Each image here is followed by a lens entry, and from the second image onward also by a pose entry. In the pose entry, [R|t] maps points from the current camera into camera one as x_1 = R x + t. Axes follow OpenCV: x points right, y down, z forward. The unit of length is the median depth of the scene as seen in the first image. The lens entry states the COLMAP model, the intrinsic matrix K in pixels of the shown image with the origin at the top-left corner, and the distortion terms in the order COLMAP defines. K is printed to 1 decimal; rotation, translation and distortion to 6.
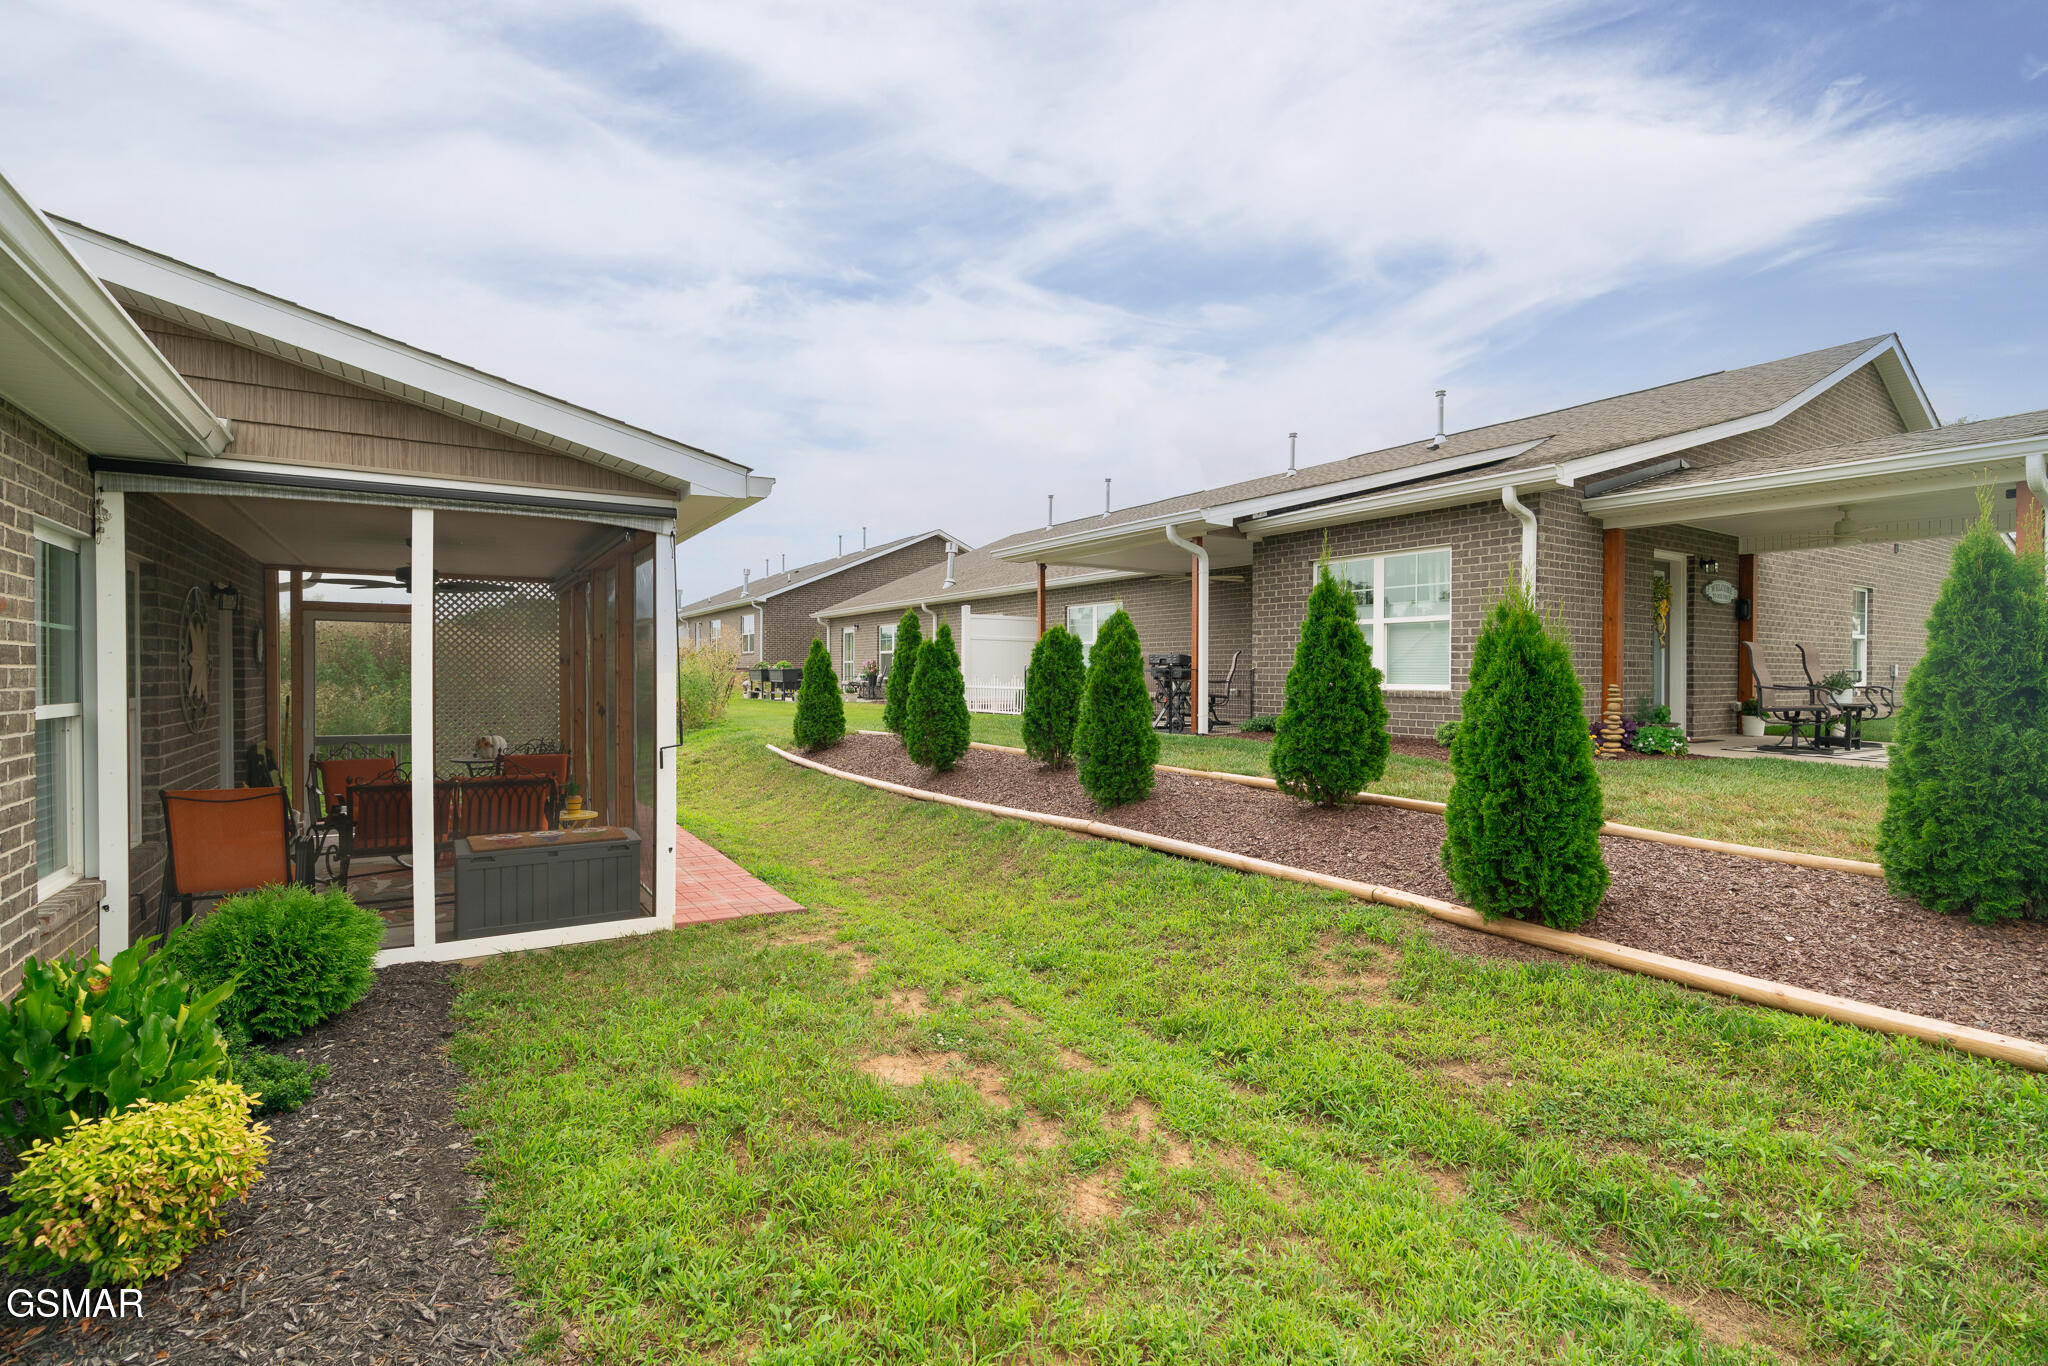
lens RADIAL K [[929.7, 0, 1022.2], [0, 929.7, 676.0], [0, 0, 1]] dist [-0.010795, 0.004401]
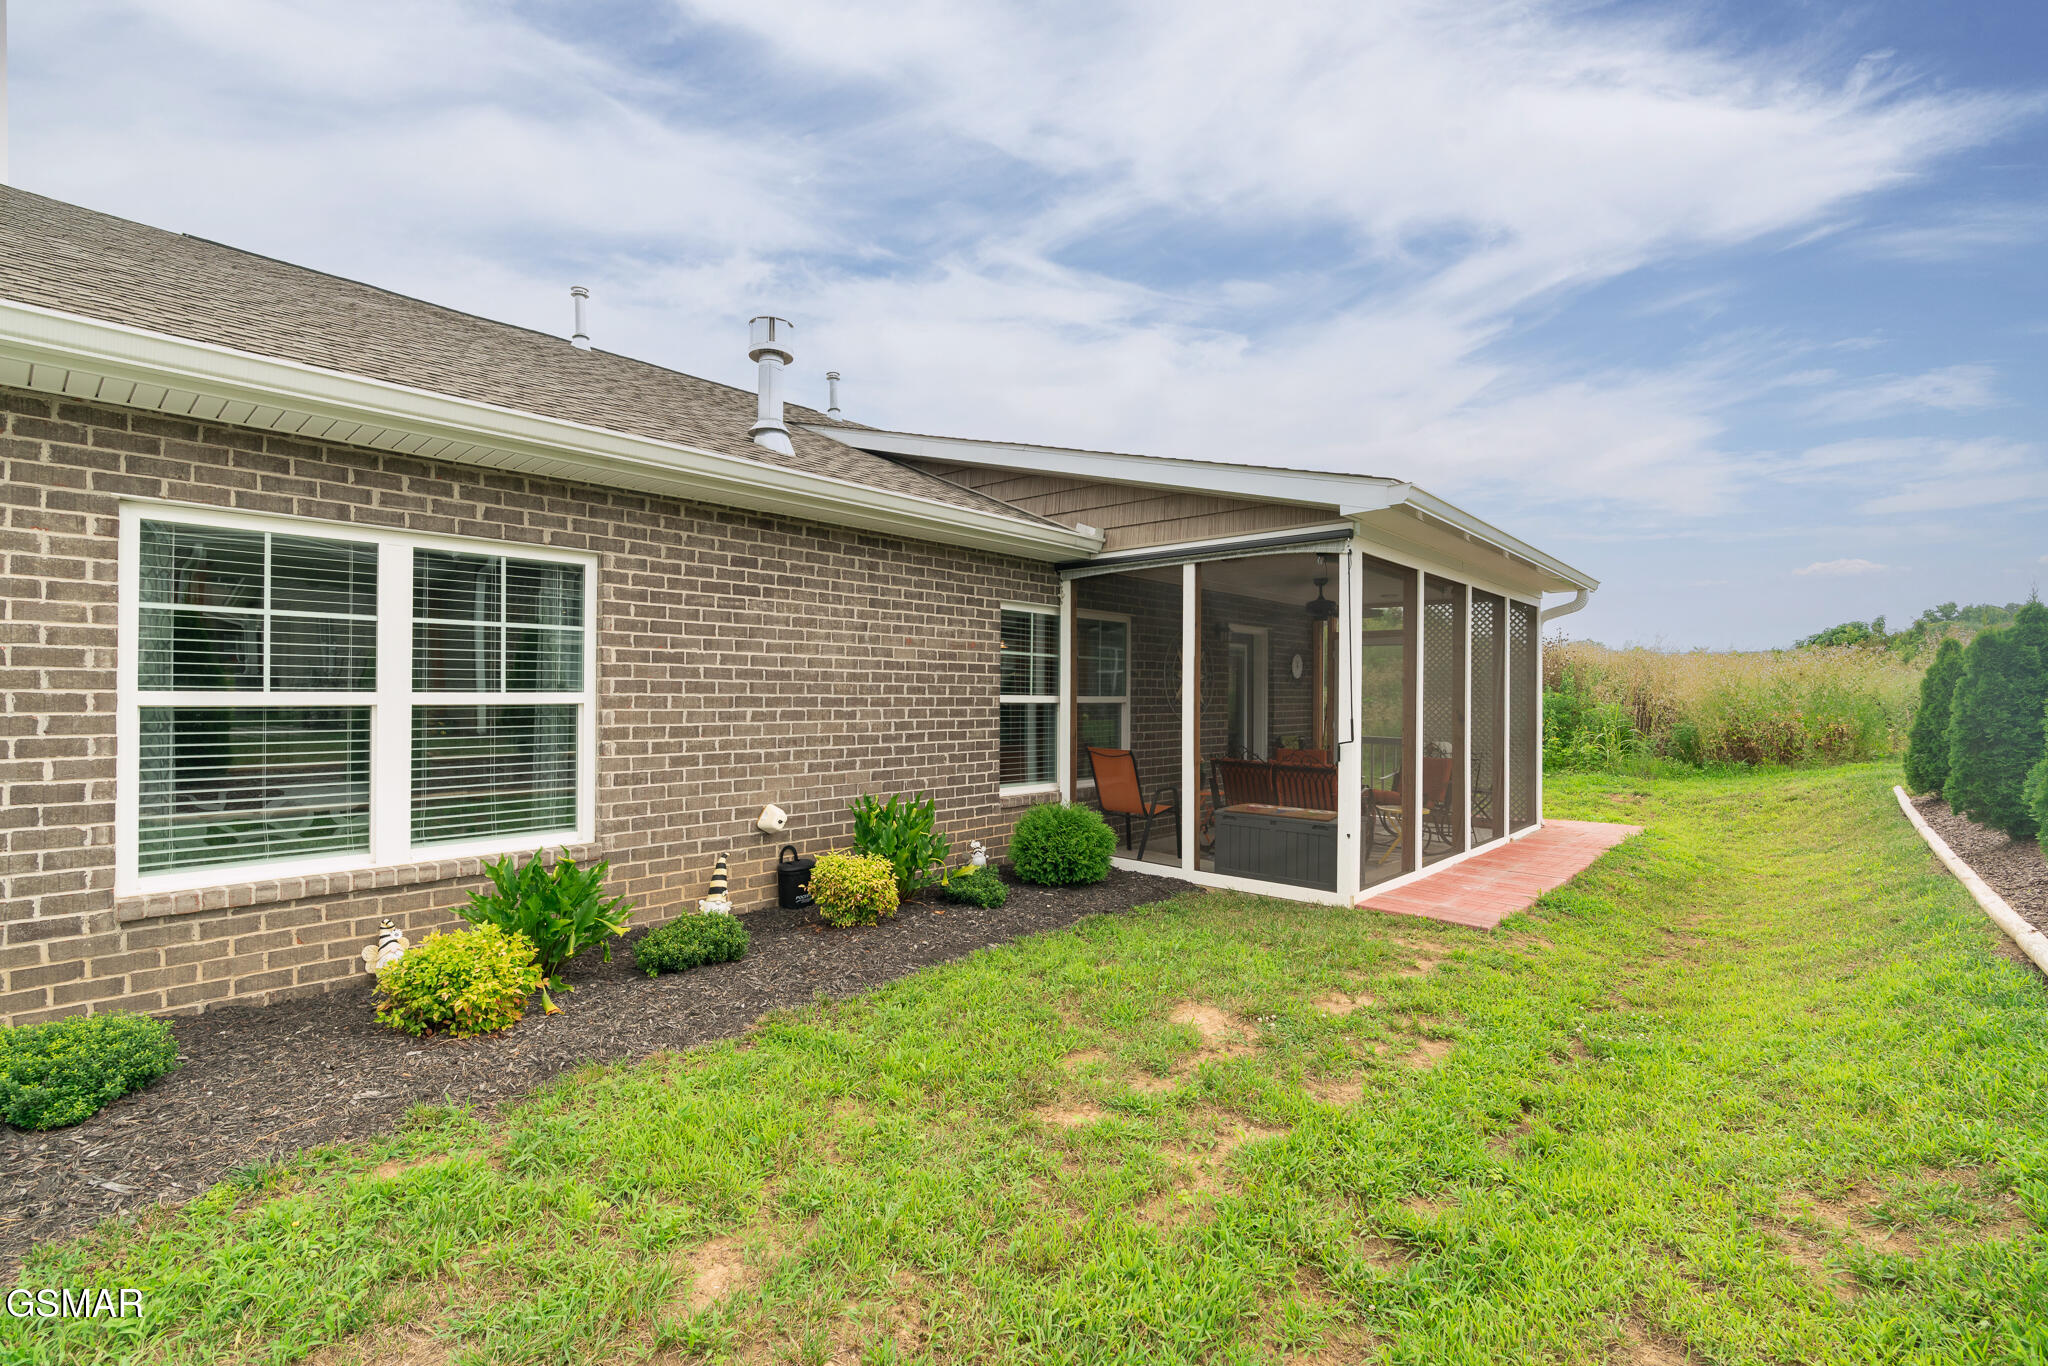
lens RADIAL K [[929.7, 0, 1014.4], [0, 929.7, 691.2], [0, 0, 1]] dist [-0.010795, 0.004401]
pose [[0.265316, -0.005629, -0.964145, 0.669204], [-0.009816, 0.999915, -0.008539, 0.031042], [0.964112, 0.011730, 0.265238, 0.360973]]
